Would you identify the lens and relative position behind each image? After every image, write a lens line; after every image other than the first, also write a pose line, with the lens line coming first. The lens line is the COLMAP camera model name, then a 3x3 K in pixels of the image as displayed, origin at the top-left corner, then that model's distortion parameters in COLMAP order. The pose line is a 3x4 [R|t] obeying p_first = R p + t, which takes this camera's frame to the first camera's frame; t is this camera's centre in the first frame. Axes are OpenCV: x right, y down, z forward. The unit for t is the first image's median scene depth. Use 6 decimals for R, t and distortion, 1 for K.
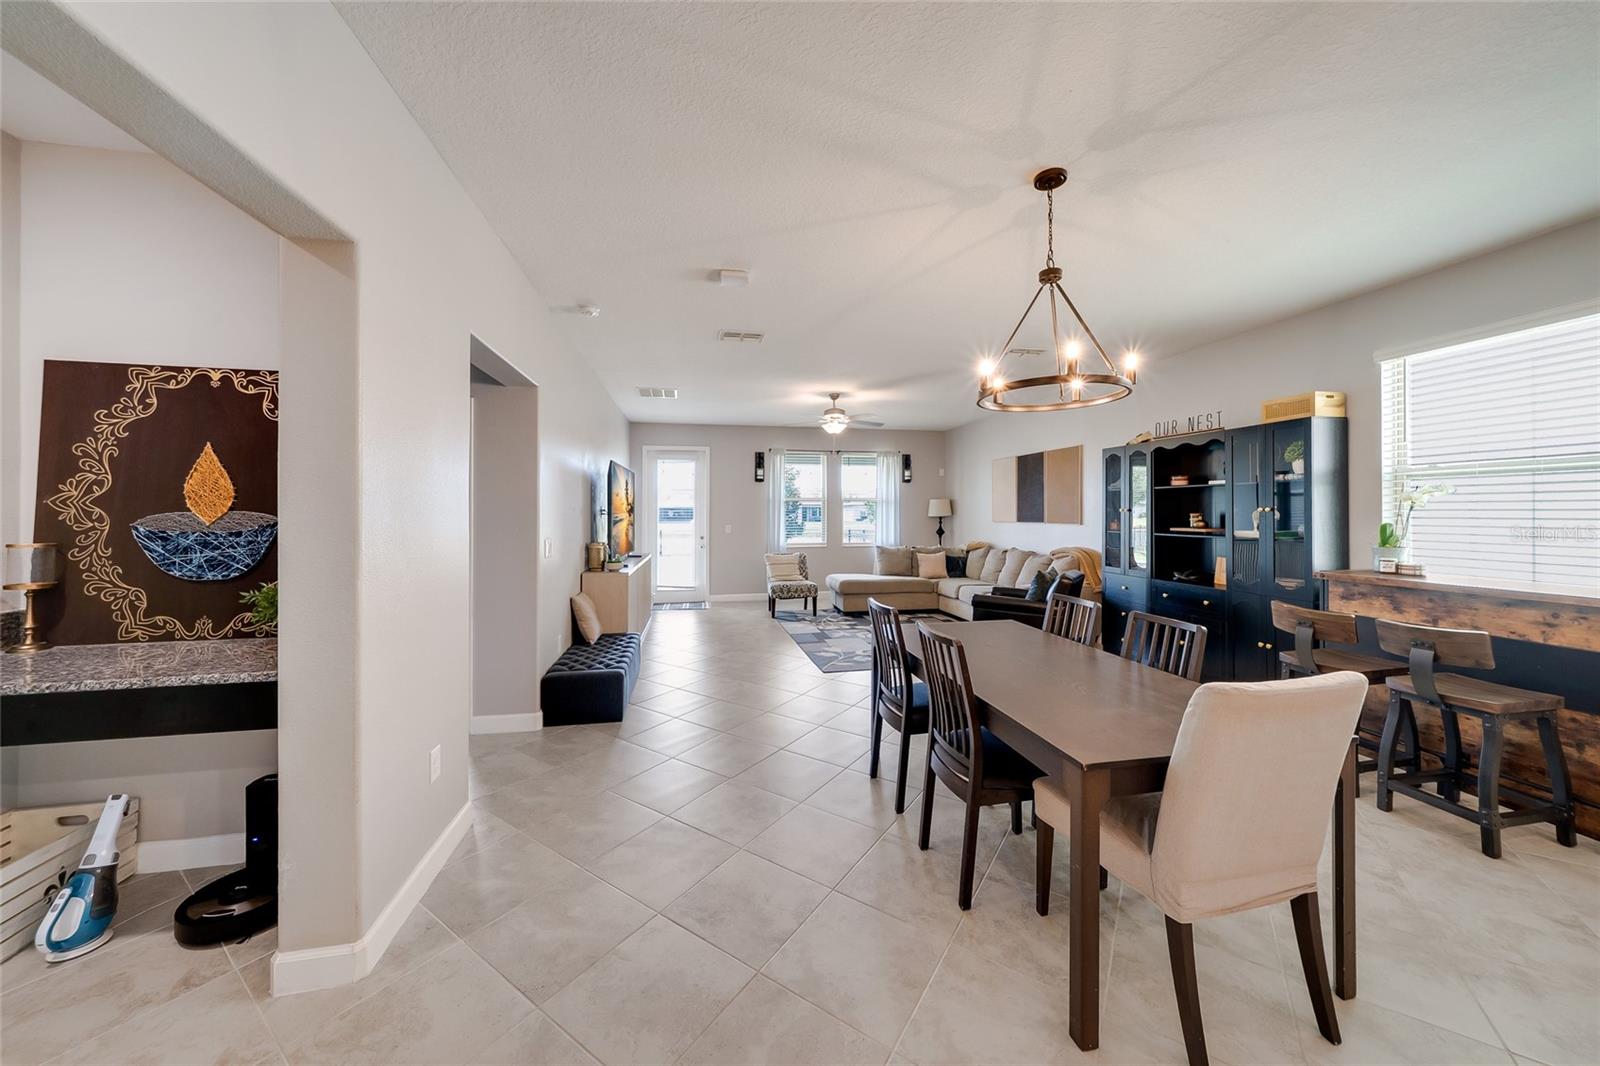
lens RADIAL K [[547.4, 0, 801.7], [0, 547.4, 514.9], [0, 0, 1]] dist [-0.000009, -0.000017]
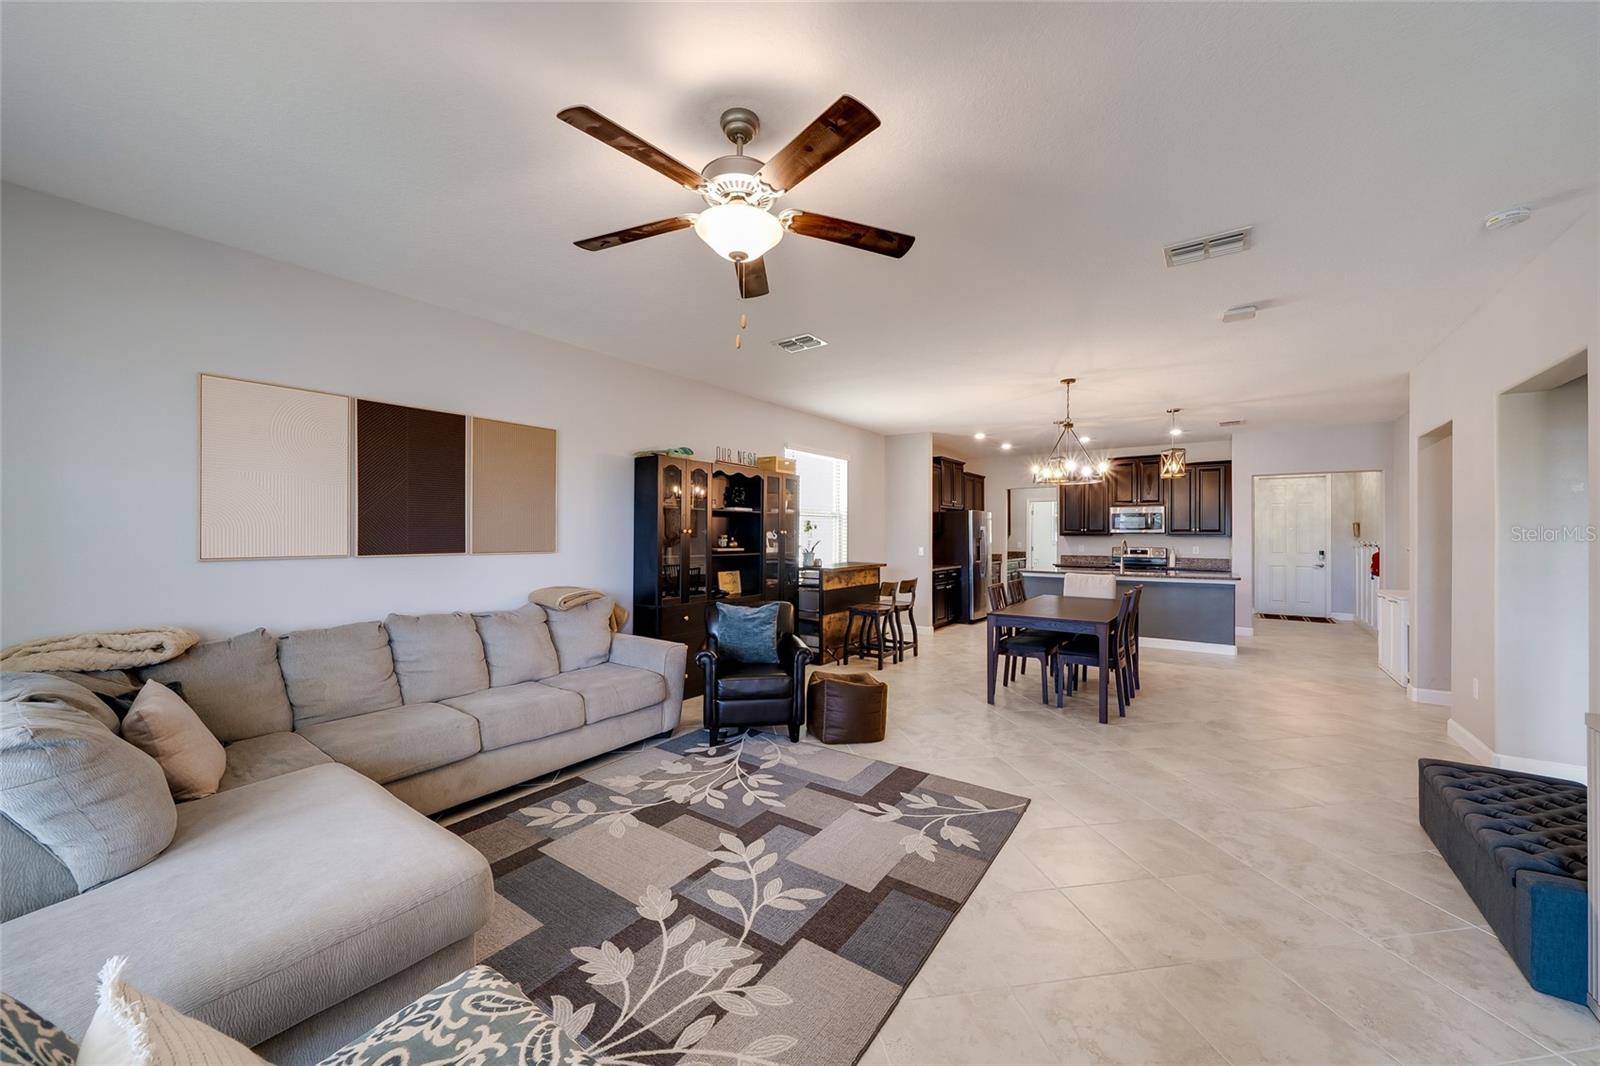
lens RADIAL K [[589.6, 0, 800.0], [0, 589.6, 533.0], [0, 0, 1]] dist [-0.000894, -0.000072]
pose [[-0.680865, 0.004176, 0.732397, -0.186937], [0.003108, 0.999991, -0.002812, -0.001829], [-0.732402, 0.000362, -0.680872, 1.164479]]
